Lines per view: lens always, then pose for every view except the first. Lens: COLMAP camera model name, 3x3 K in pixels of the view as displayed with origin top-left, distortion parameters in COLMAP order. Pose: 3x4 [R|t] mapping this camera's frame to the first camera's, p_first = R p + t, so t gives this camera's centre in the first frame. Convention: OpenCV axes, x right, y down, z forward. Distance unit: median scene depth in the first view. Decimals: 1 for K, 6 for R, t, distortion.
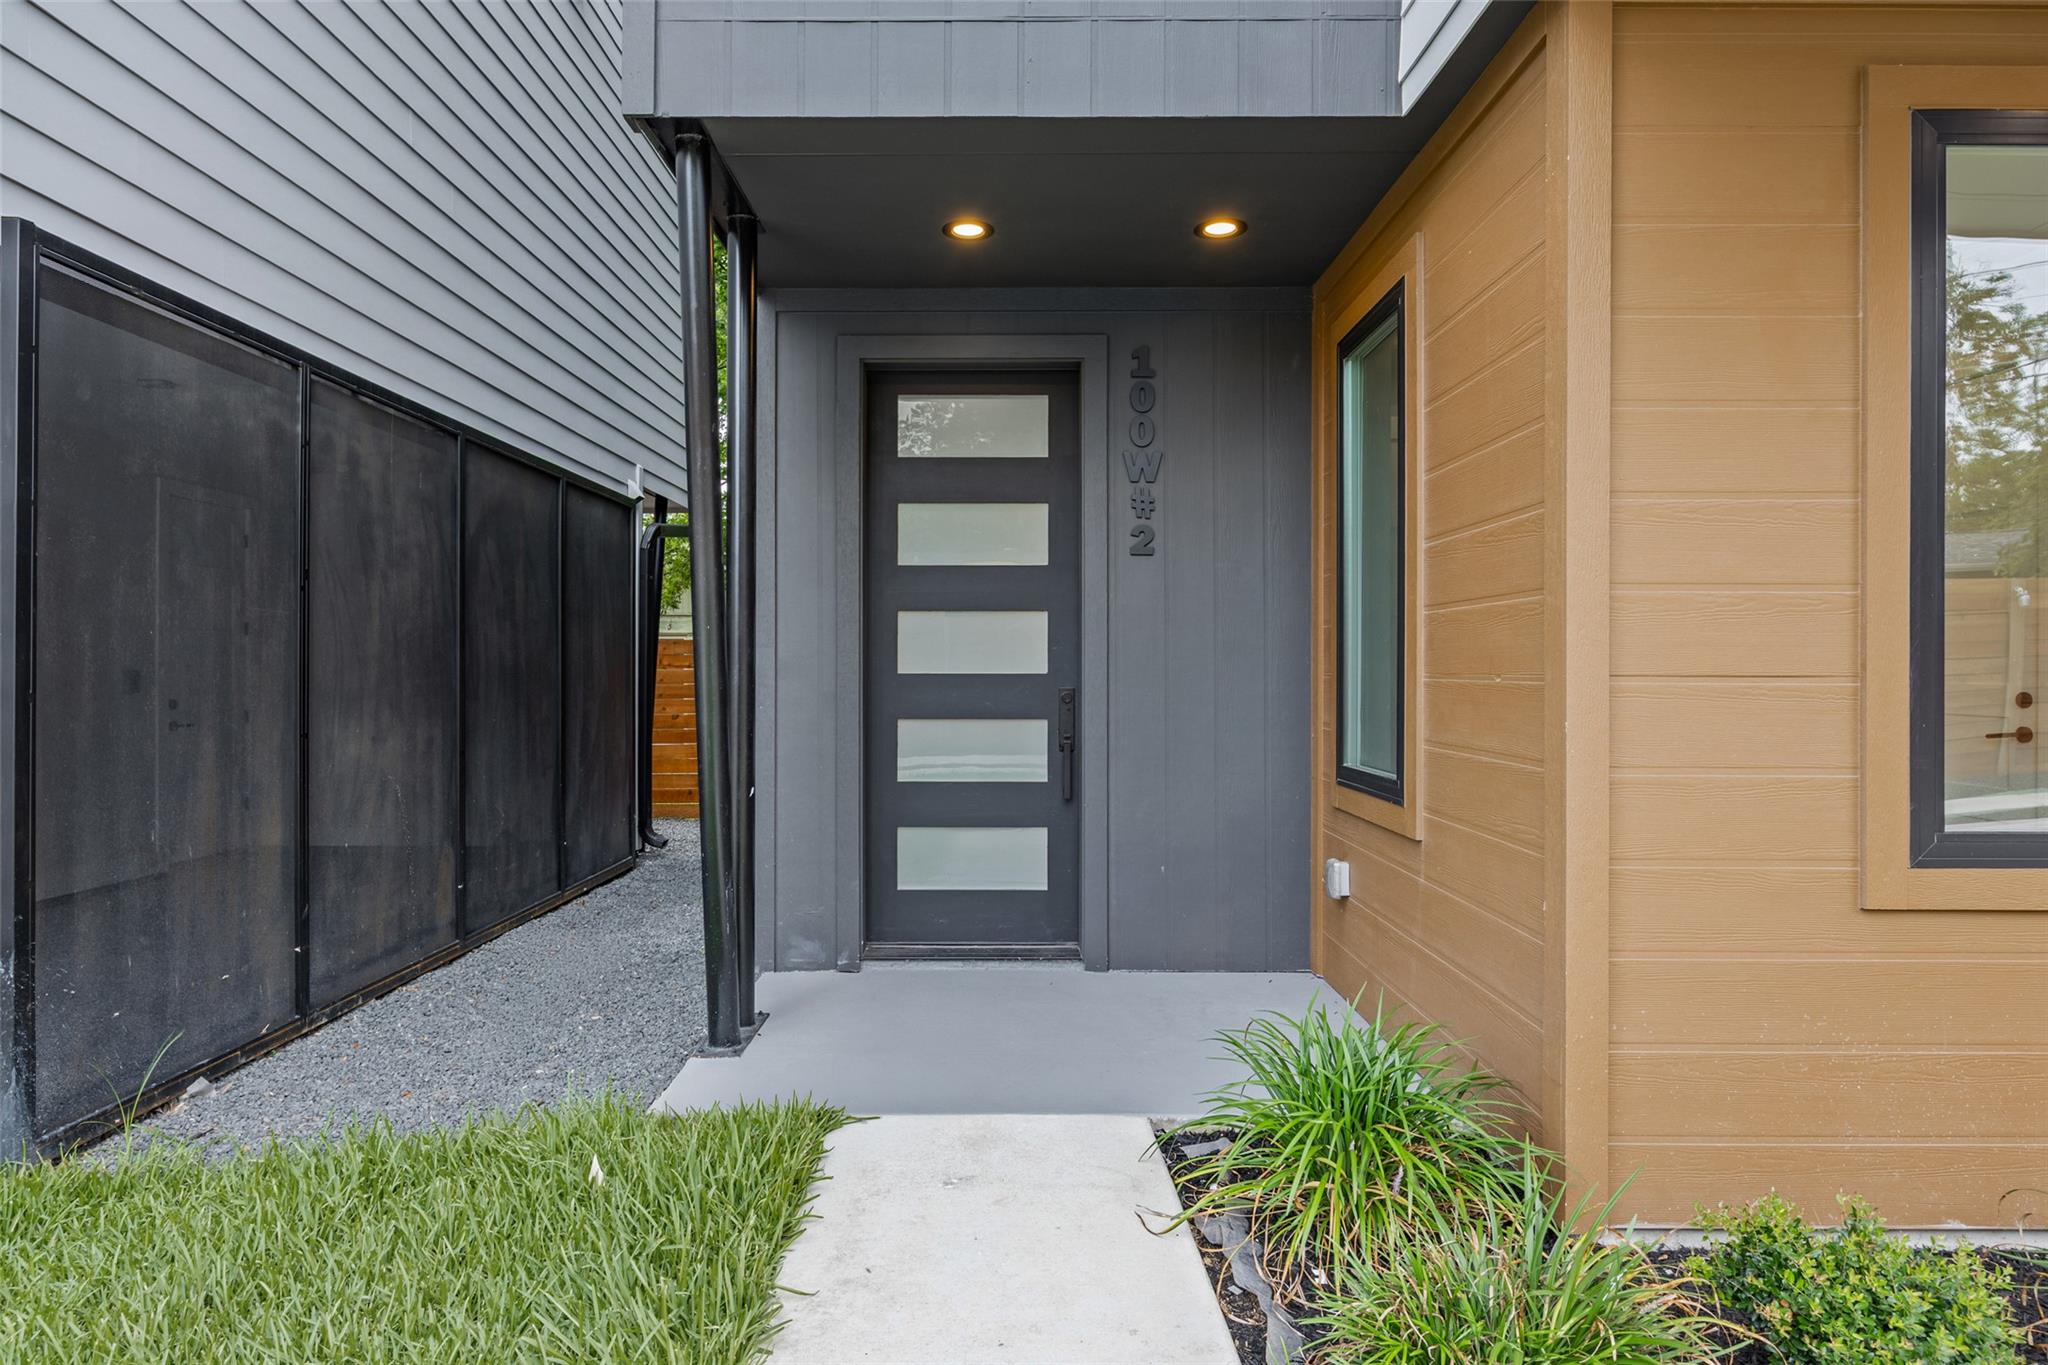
lens RADIAL K [[1118.2, 0, 1019.2], [0, 1118.2, 677.6], [0, 0, 1]] dist [-0.000636, 0.000453]
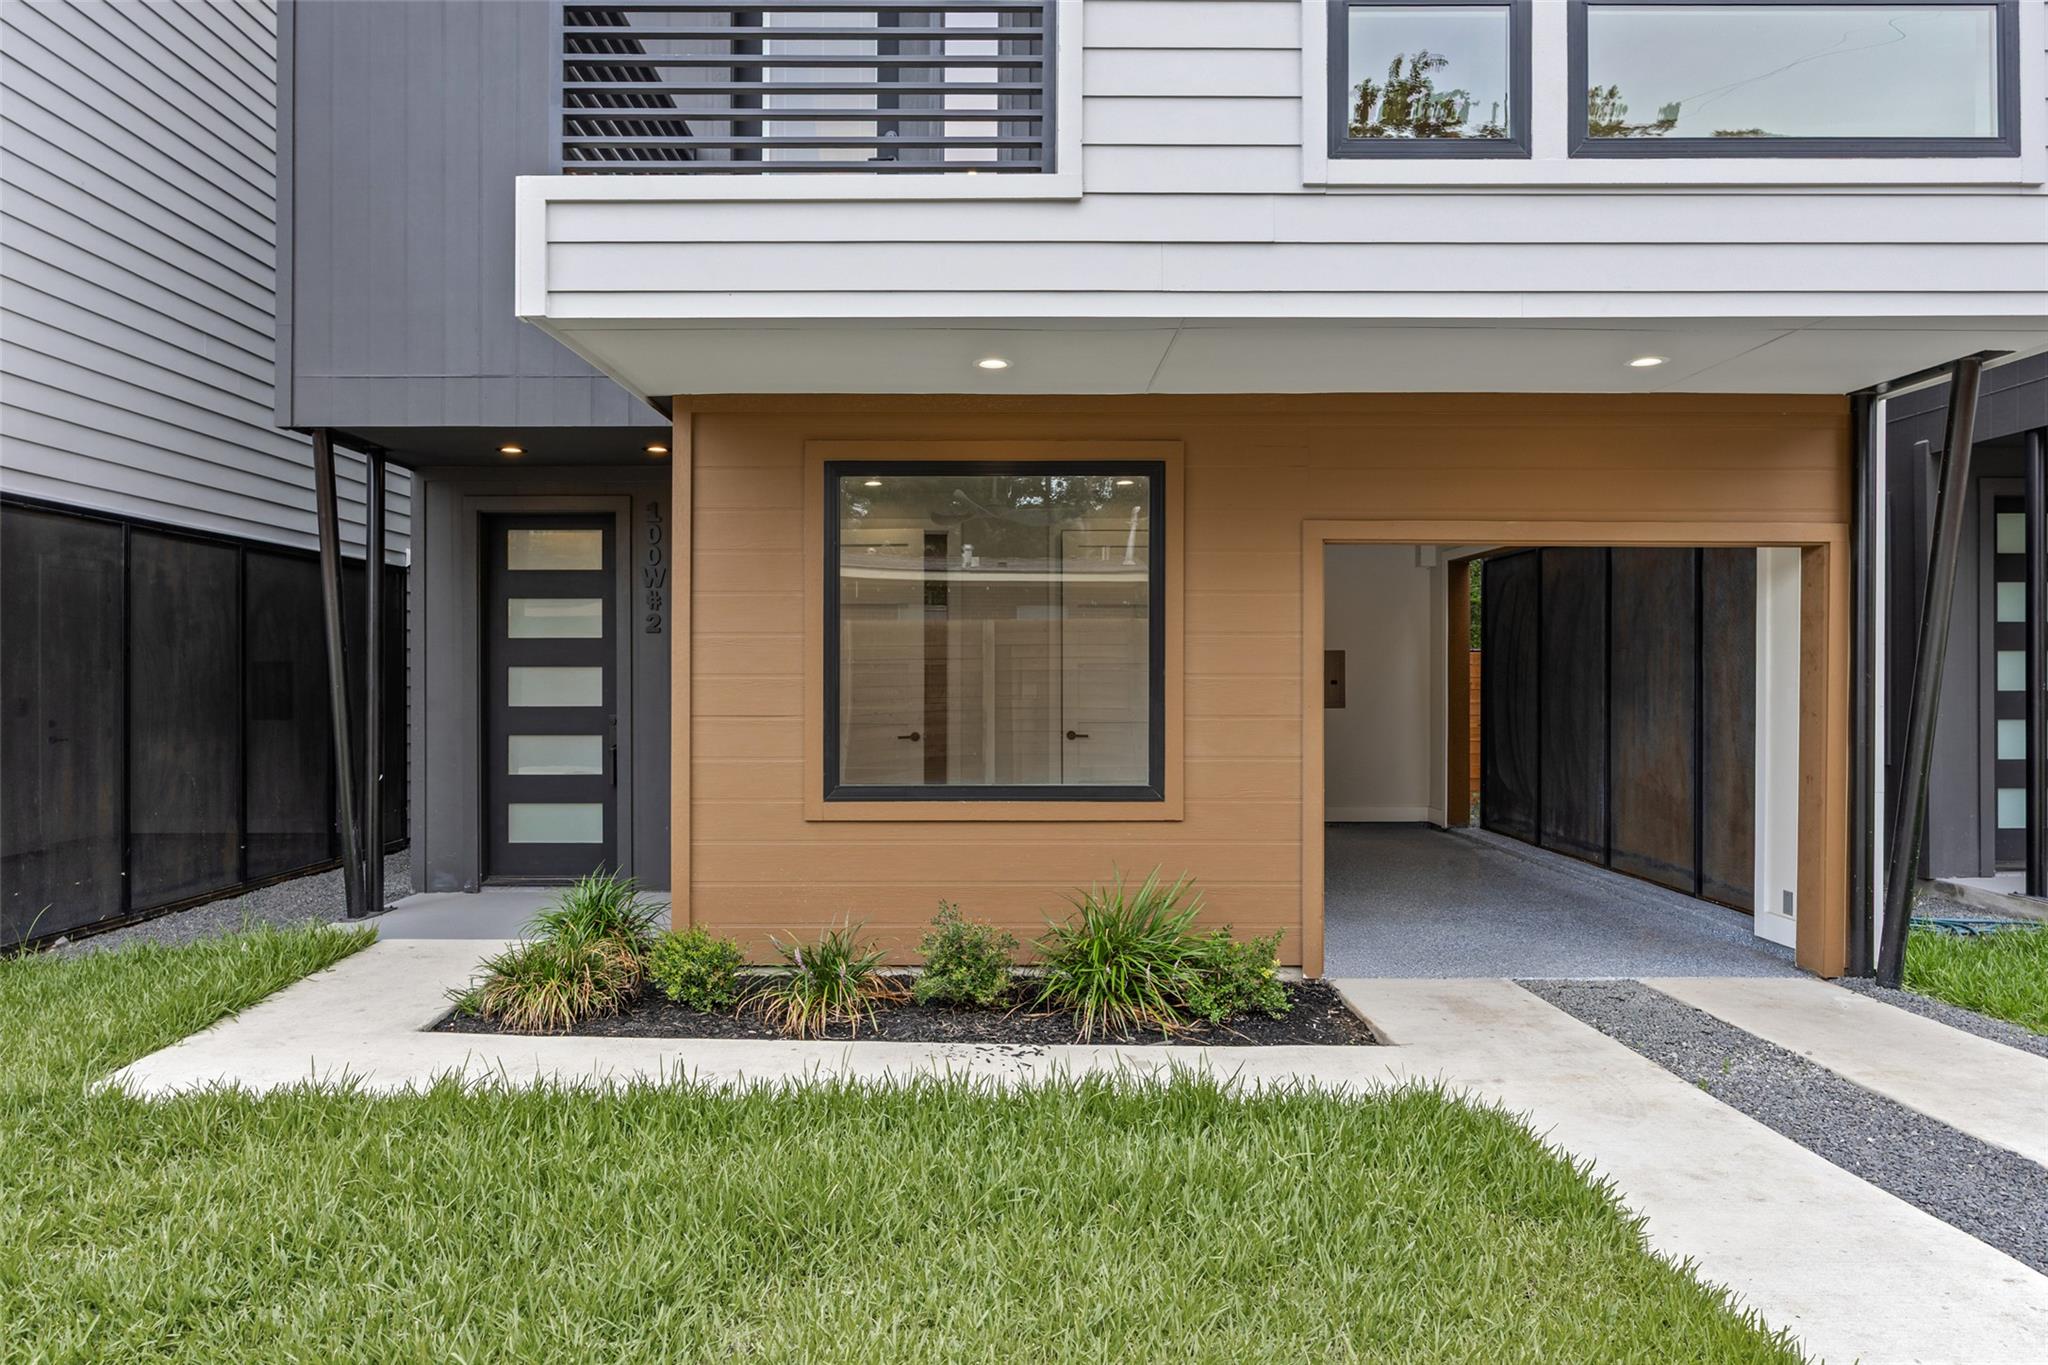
lens RADIAL K [[1279.6, 0, 1026.2], [0, 1279.6, 690.8], [0, 0, 1]] dist [0.008107, -0.001765]
pose [[0.999993, -0.001398, -0.003597, 0.636541], [0.001415, 0.999988, 0.004632, -0.033368], [0.003591, -0.004637, 0.999983, -0.817253]]
